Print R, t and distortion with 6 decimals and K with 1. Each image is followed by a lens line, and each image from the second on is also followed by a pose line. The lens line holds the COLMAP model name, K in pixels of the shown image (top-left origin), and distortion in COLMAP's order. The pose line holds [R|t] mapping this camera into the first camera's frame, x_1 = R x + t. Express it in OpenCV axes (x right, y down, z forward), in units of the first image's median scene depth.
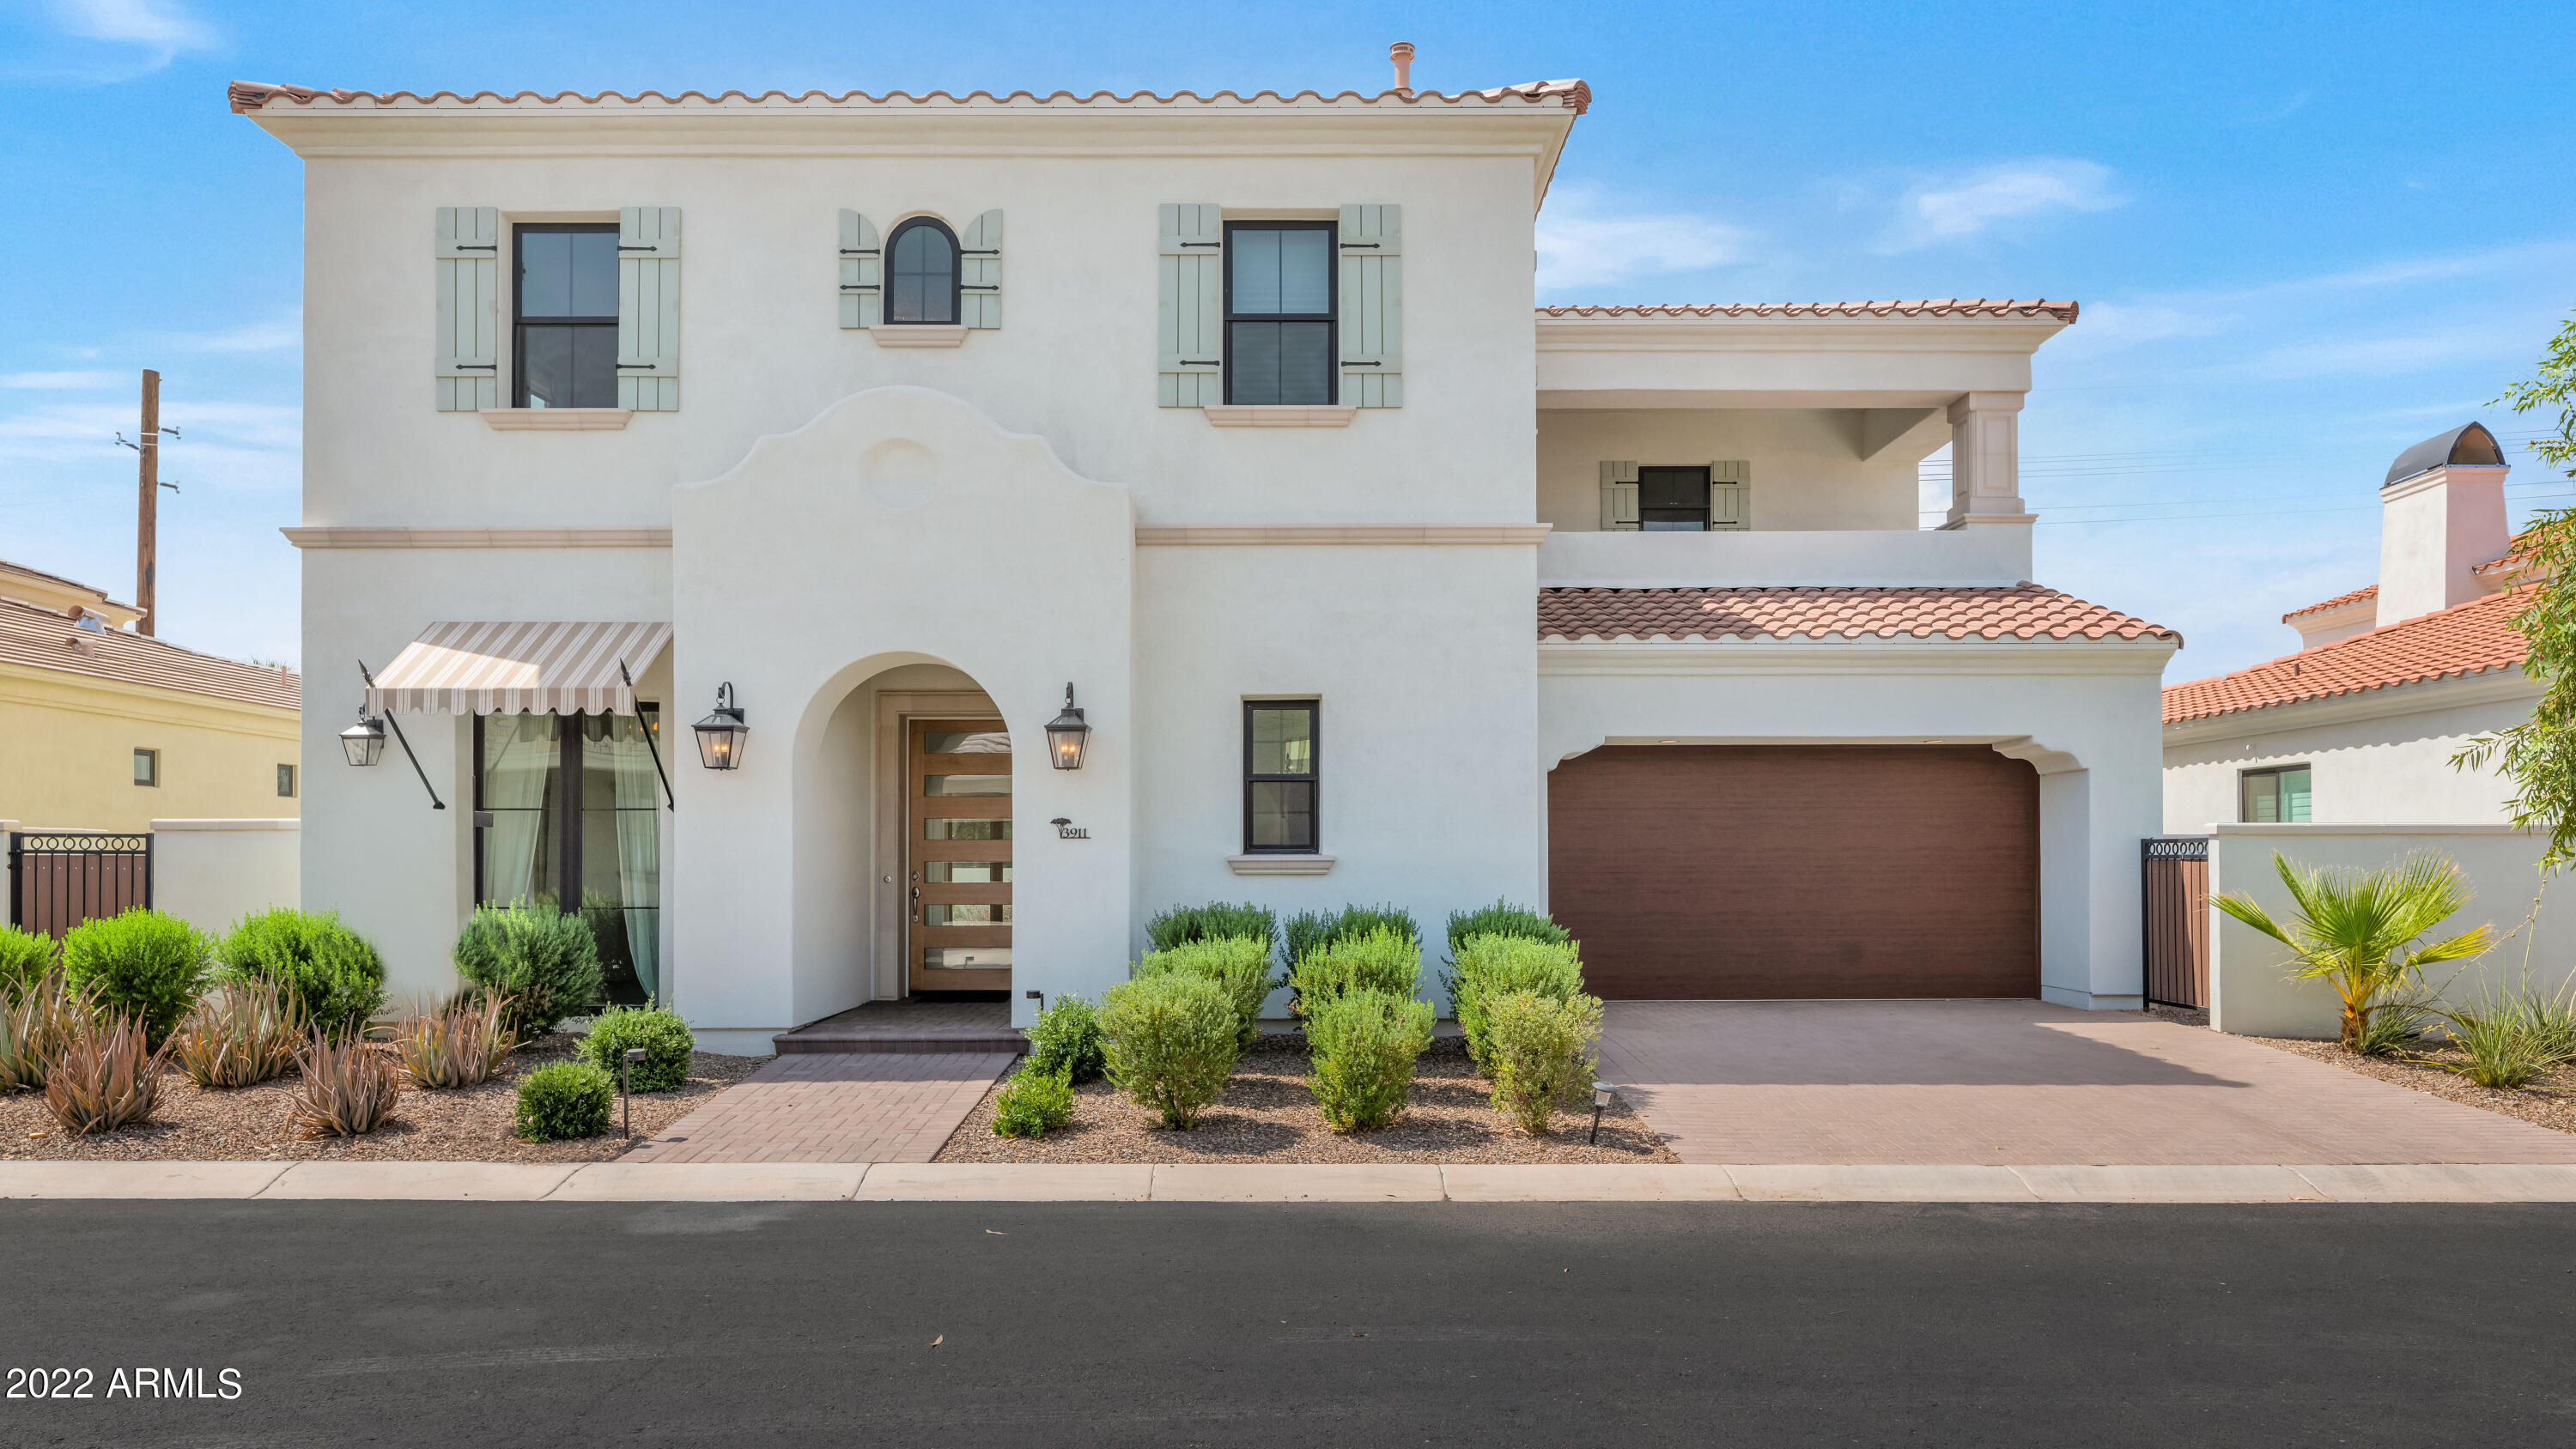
lens RADIAL K [[1646.6, 0, 1288.0], [0, 1646.6, 724.5], [0, 0, 1]] dist [-0.000838, -0.000777]
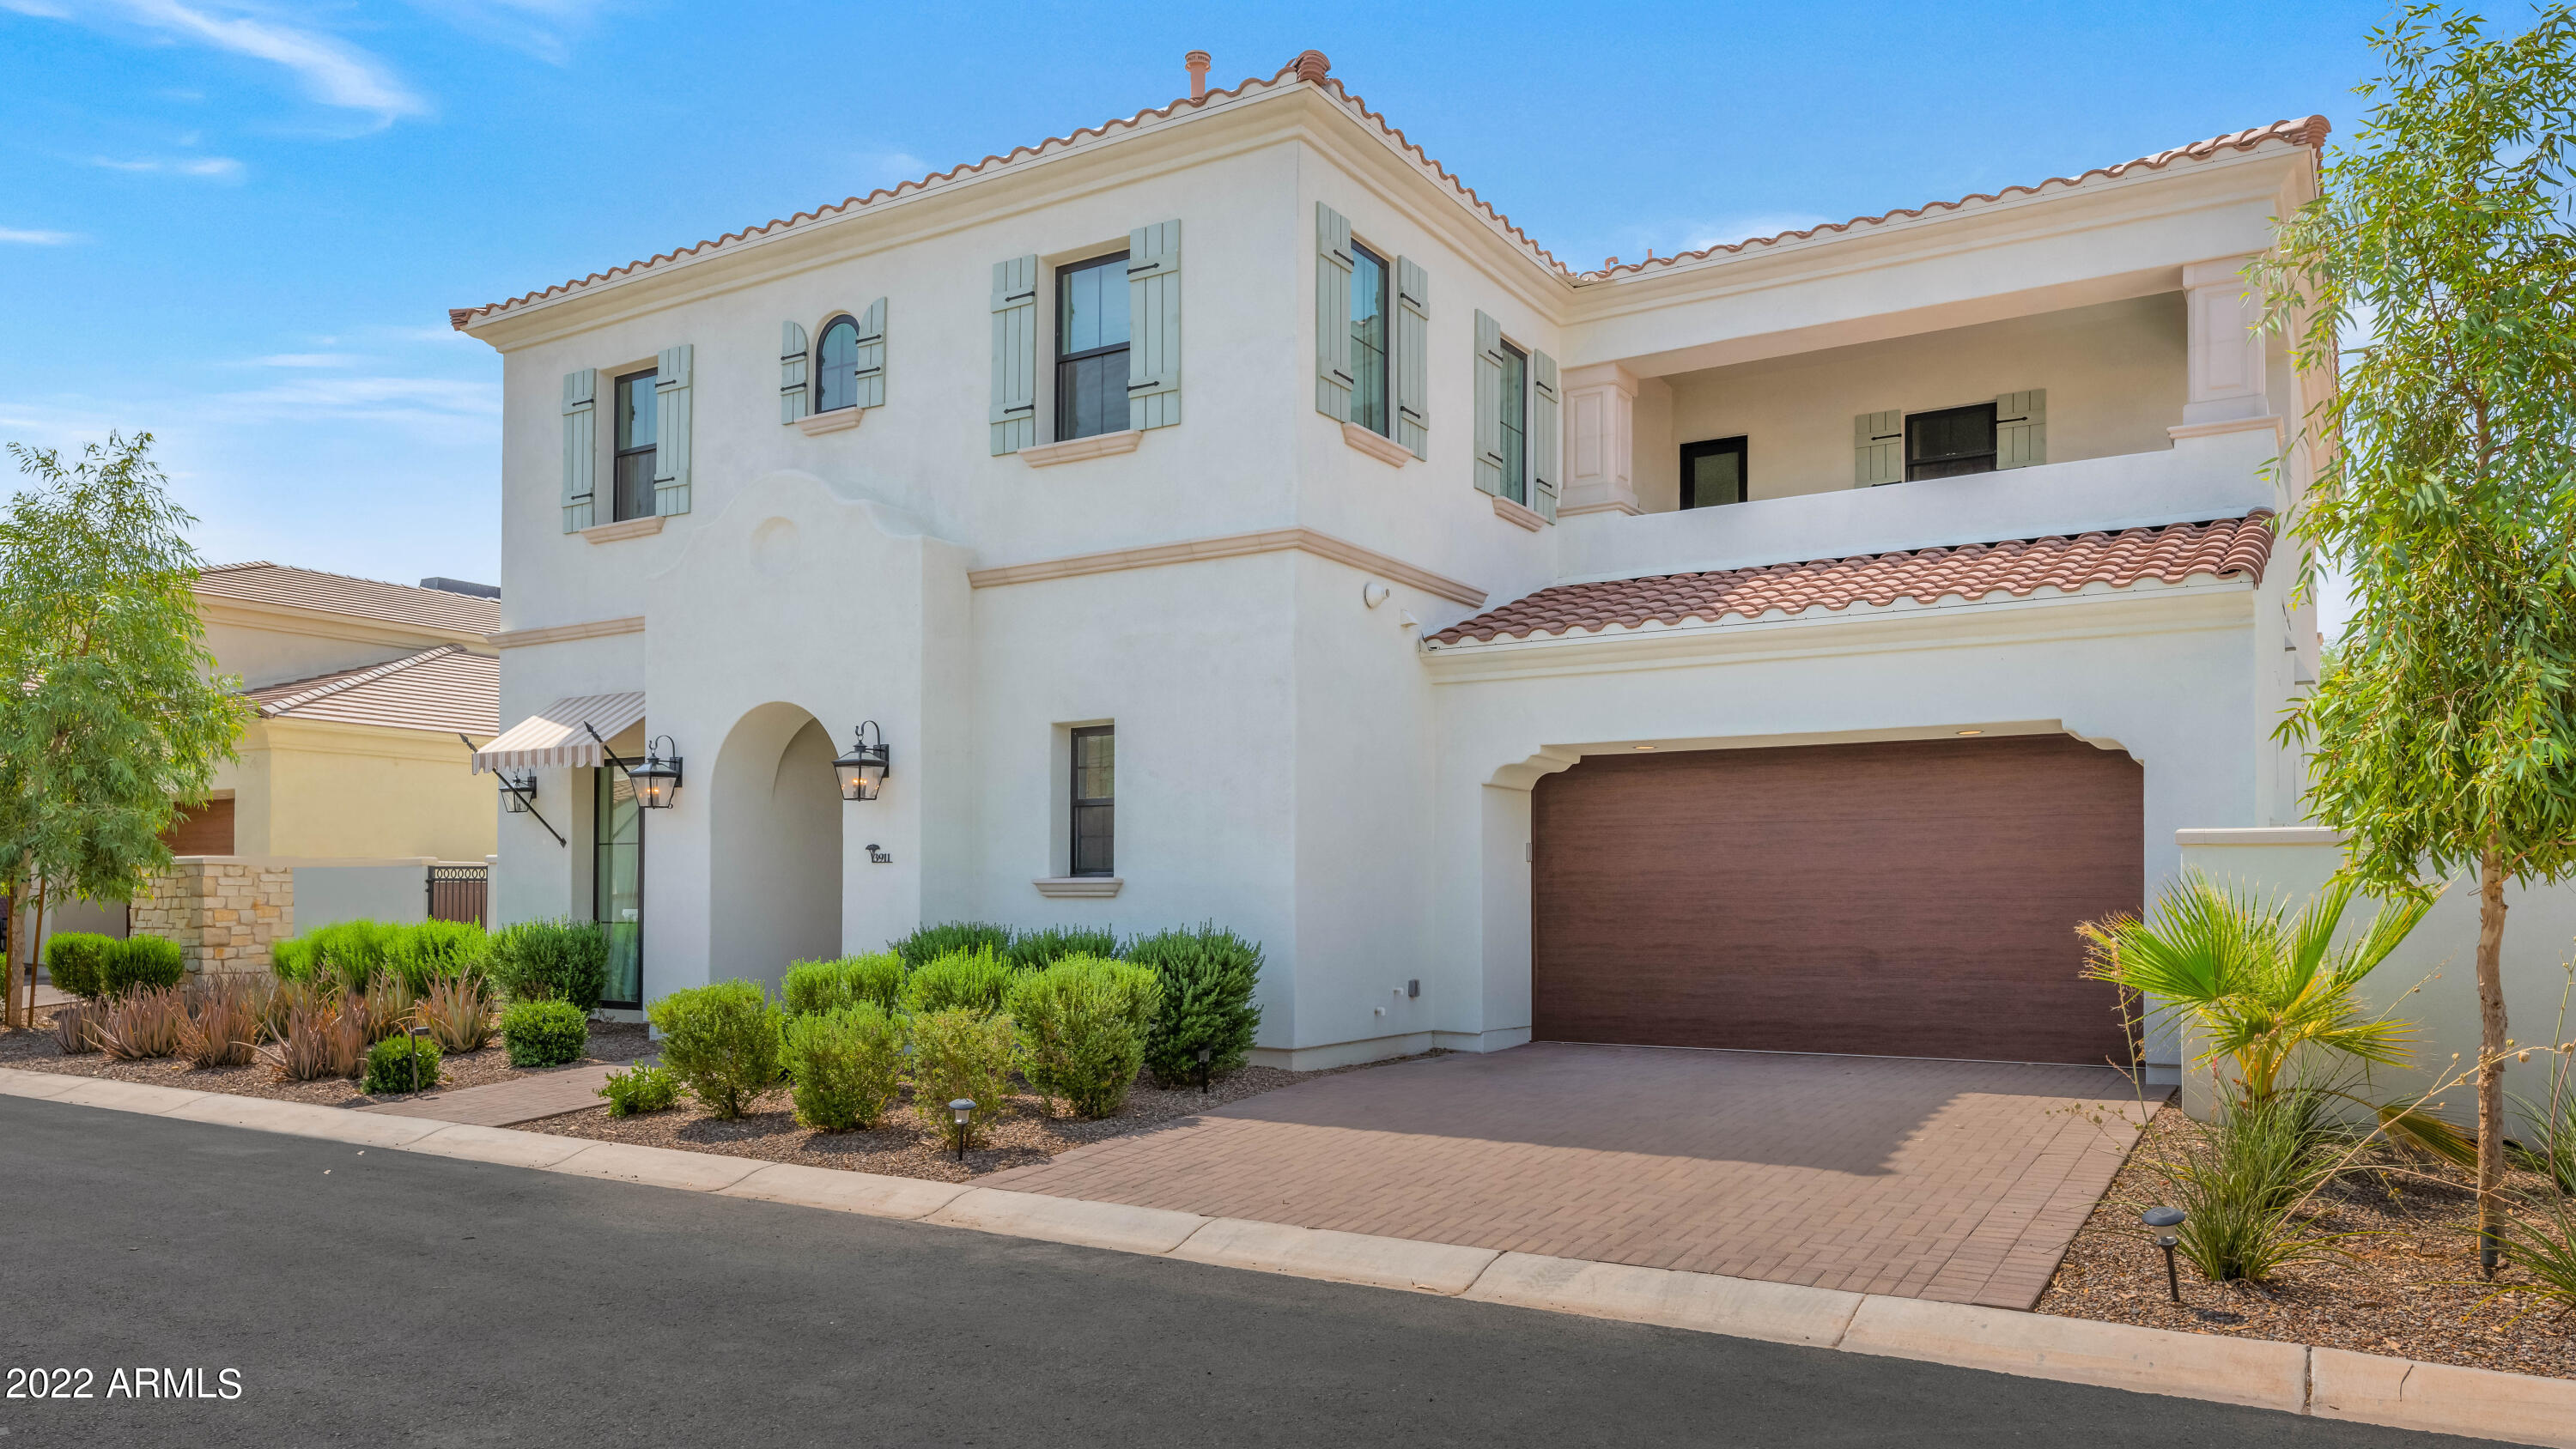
lens RADIAL K [[1720.5, 0, 1286.7], [0, 1720.5, 744.7], [0, 0, 1]] dist [-0.005392, -0.000157]
pose [[0.849796, -0.044836, -0.525201, 0.654443], [0.041539, 0.998973, -0.018070, 0.020822], [0.525472, -0.006461, 0.850786, 0.154473]]
